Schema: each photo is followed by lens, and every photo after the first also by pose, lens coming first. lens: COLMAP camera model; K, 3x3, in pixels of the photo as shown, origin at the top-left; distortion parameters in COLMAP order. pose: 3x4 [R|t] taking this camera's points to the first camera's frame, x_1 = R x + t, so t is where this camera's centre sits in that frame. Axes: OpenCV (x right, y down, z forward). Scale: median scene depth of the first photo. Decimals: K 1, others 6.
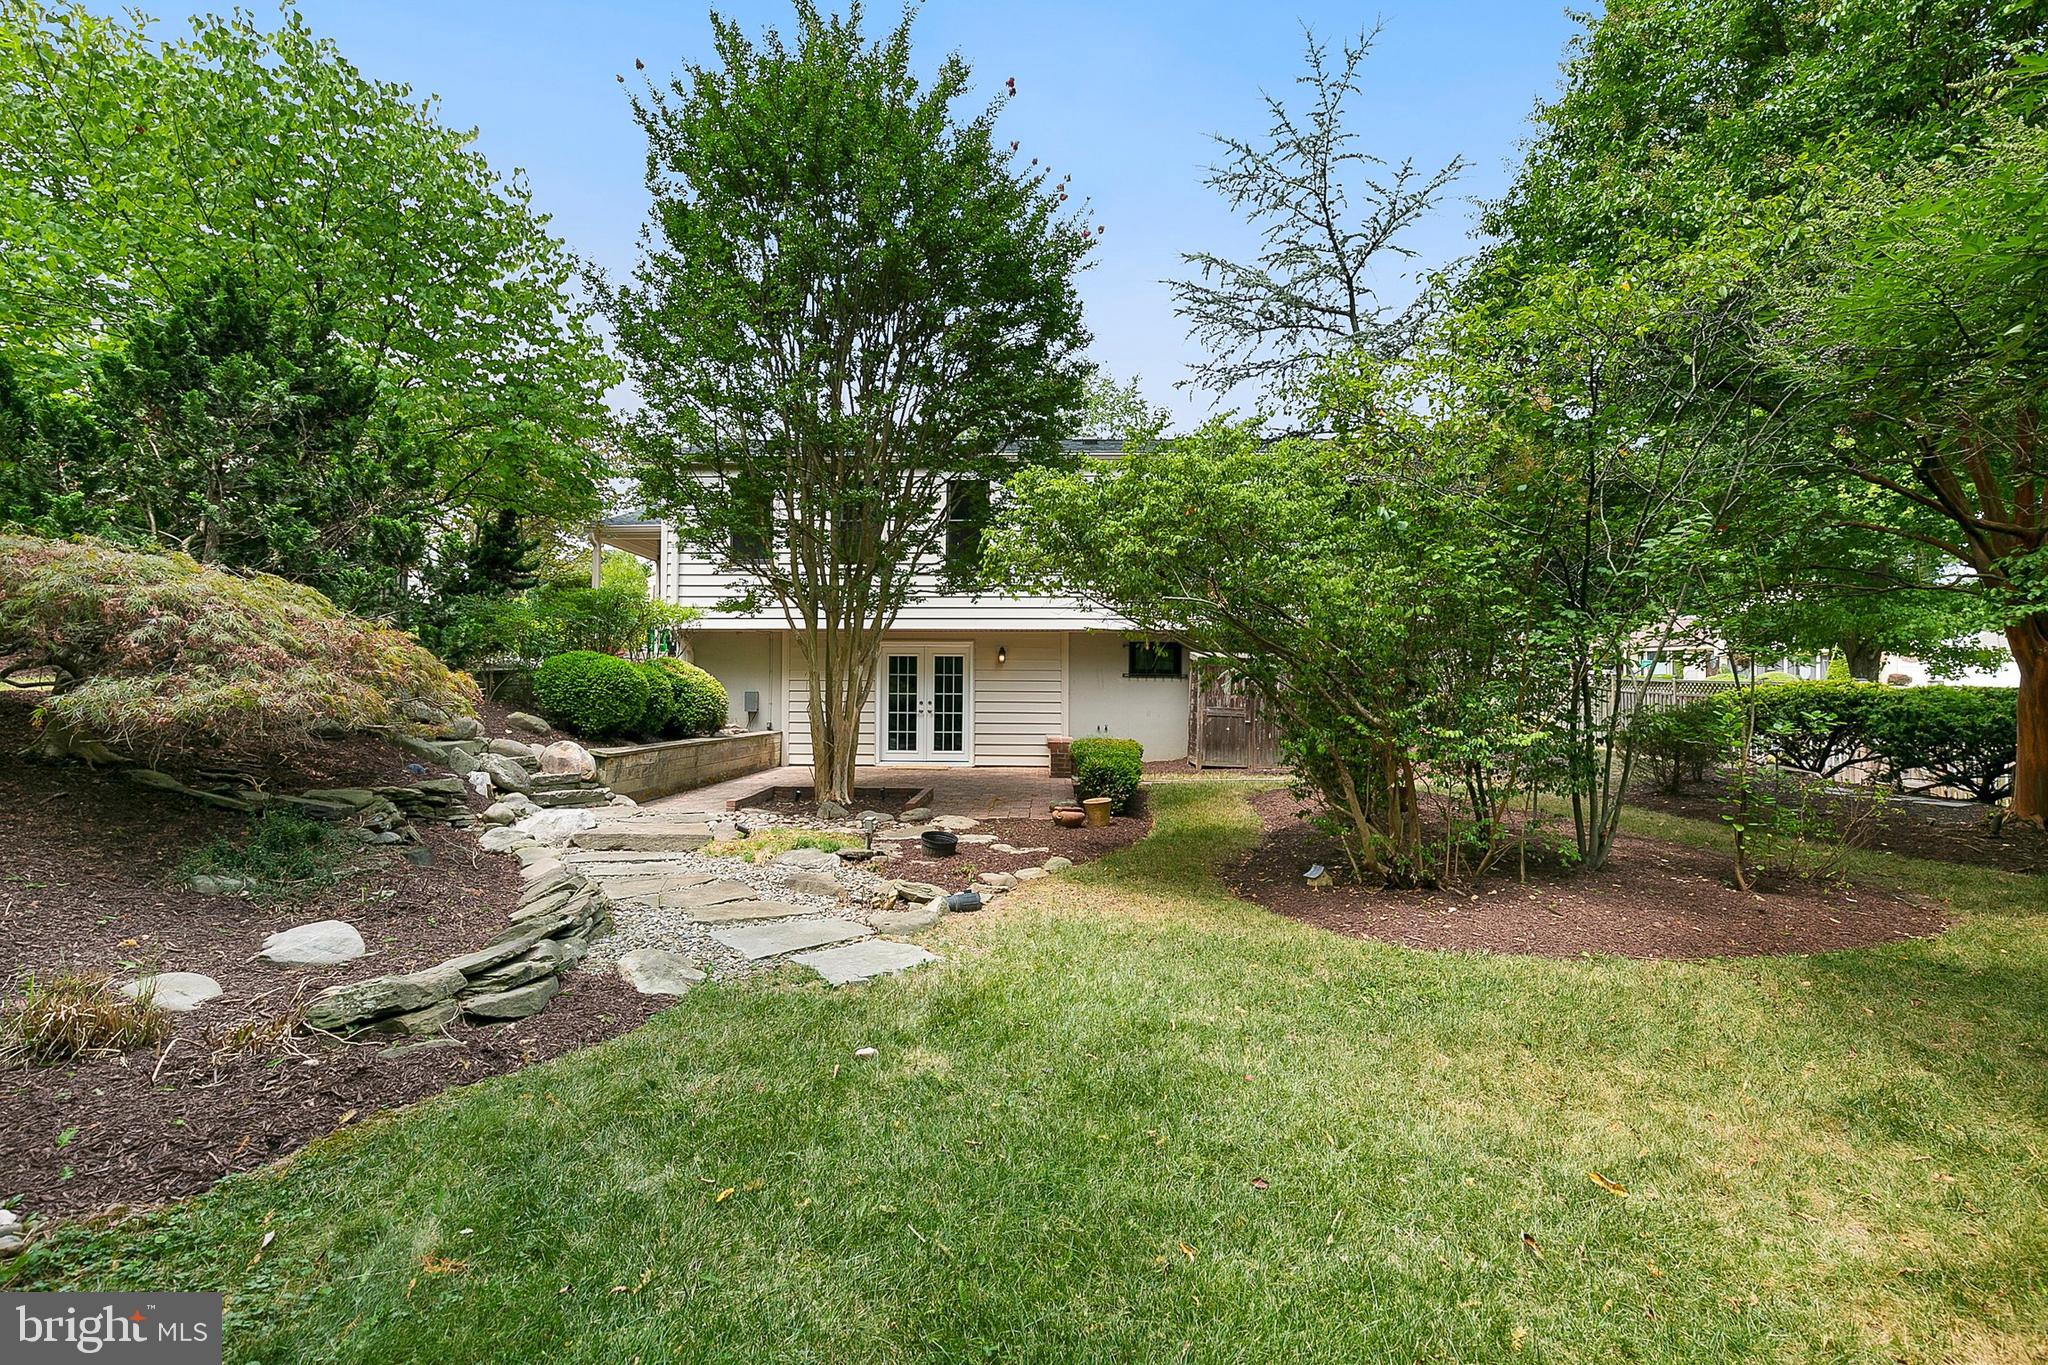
lens RADIAL K [[930.3, 0, 1022.6], [0, 930.3, 677.4], [0, 0, 1]] dist [0.006042, -0.001061]
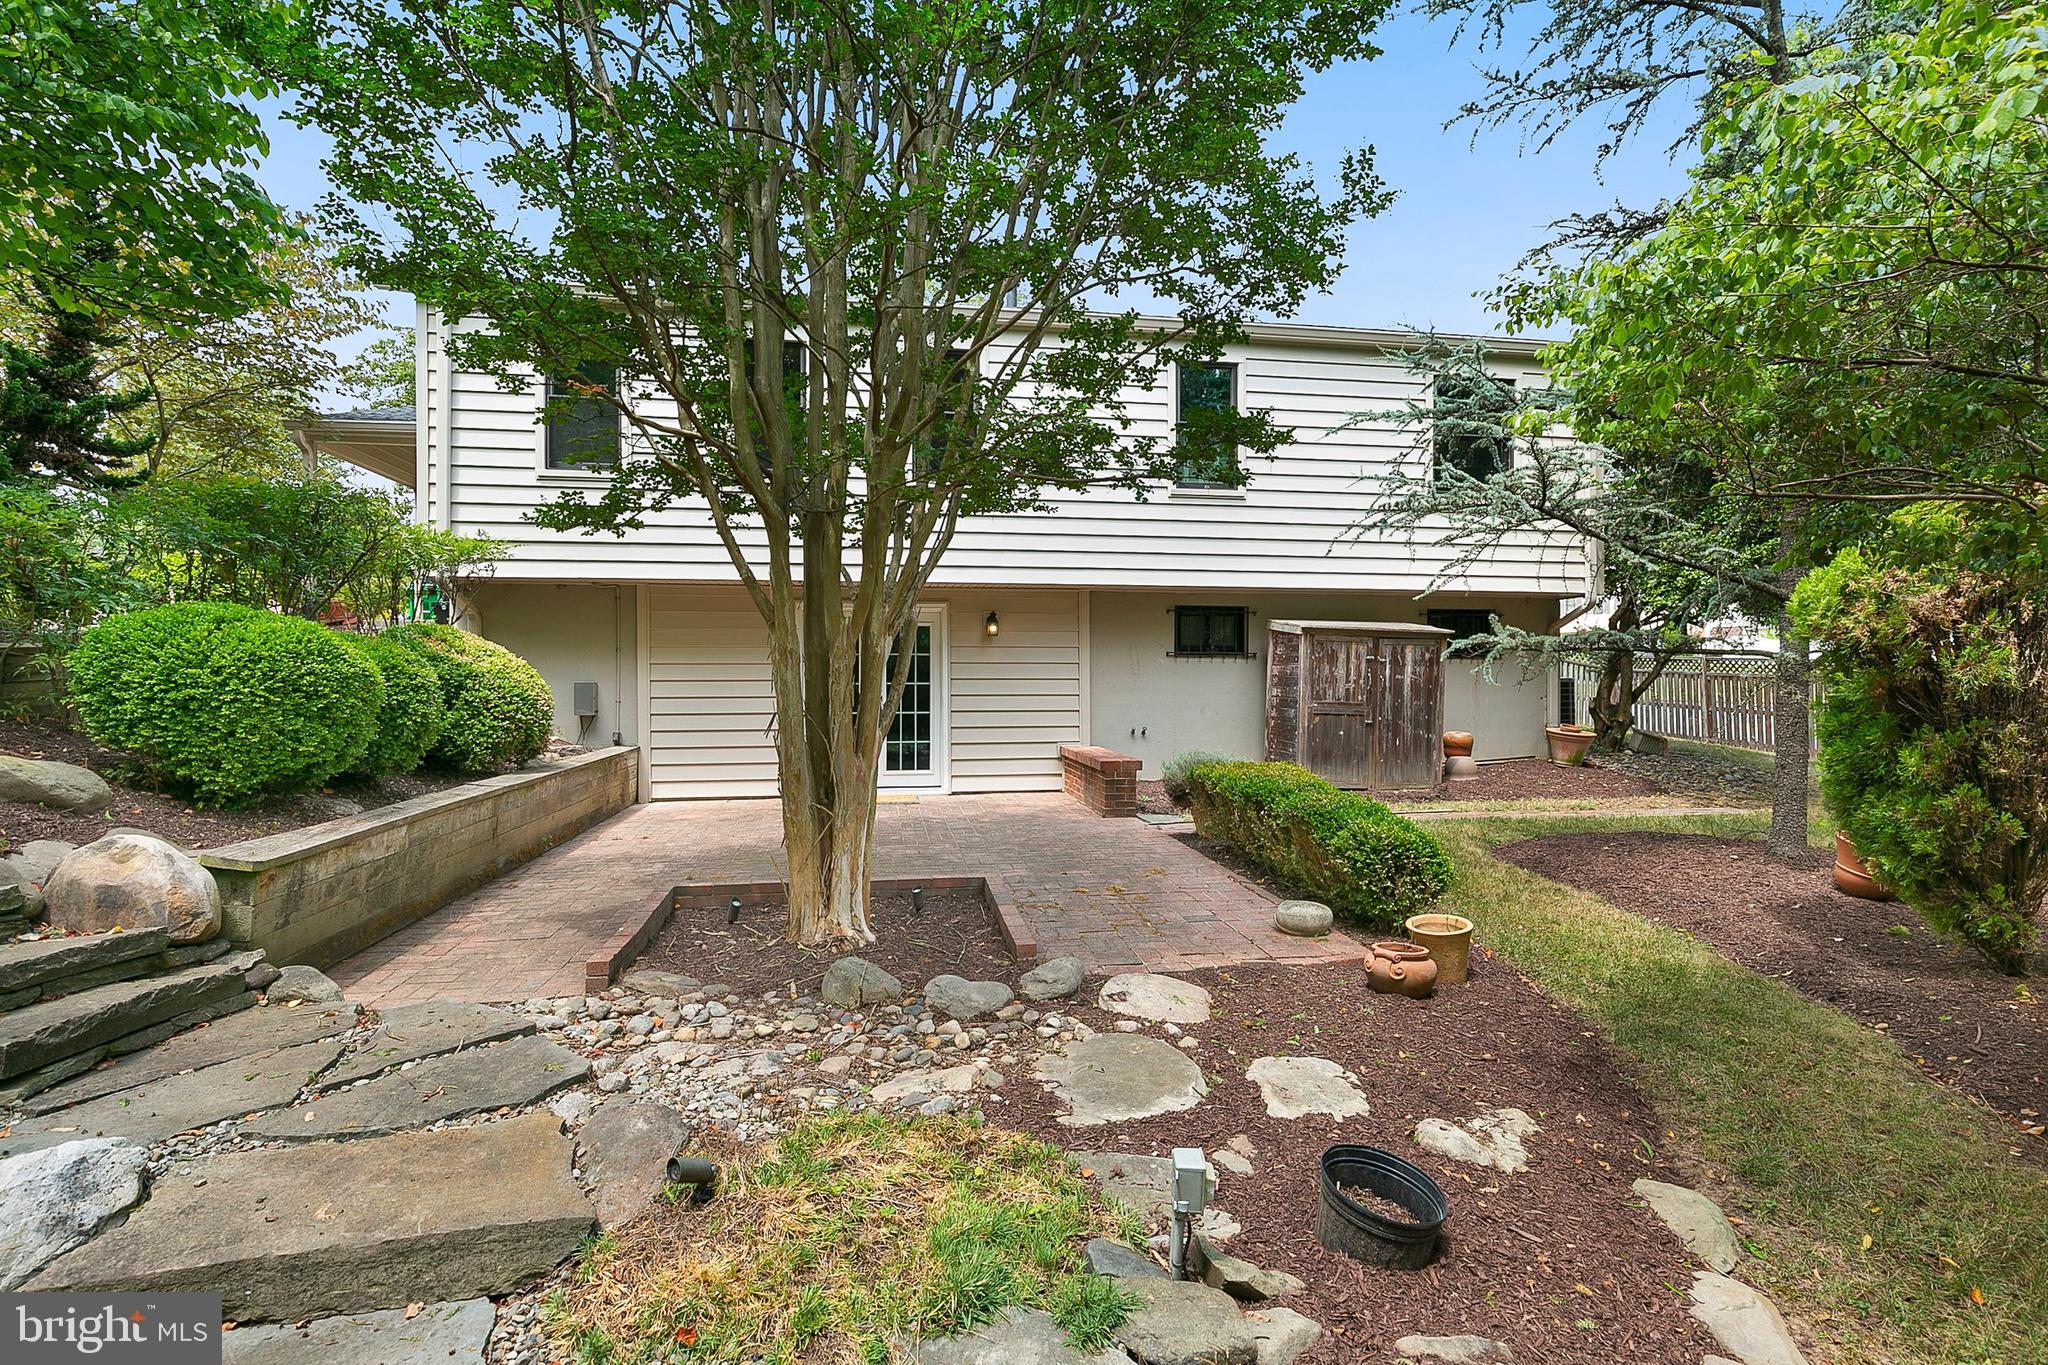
lens RADIAL K [[930.3, 0, 1022.6], [0, 930.3, 677.4], [0, 0, 1]] dist [0.006042, -0.001061]
pose [[0.981508, -0.008263, 0.191242, -0.144683], [0.003765, 0.999708, 0.023869, -0.002079], [-0.191383, -0.022708, 0.981253, 0.393634]]
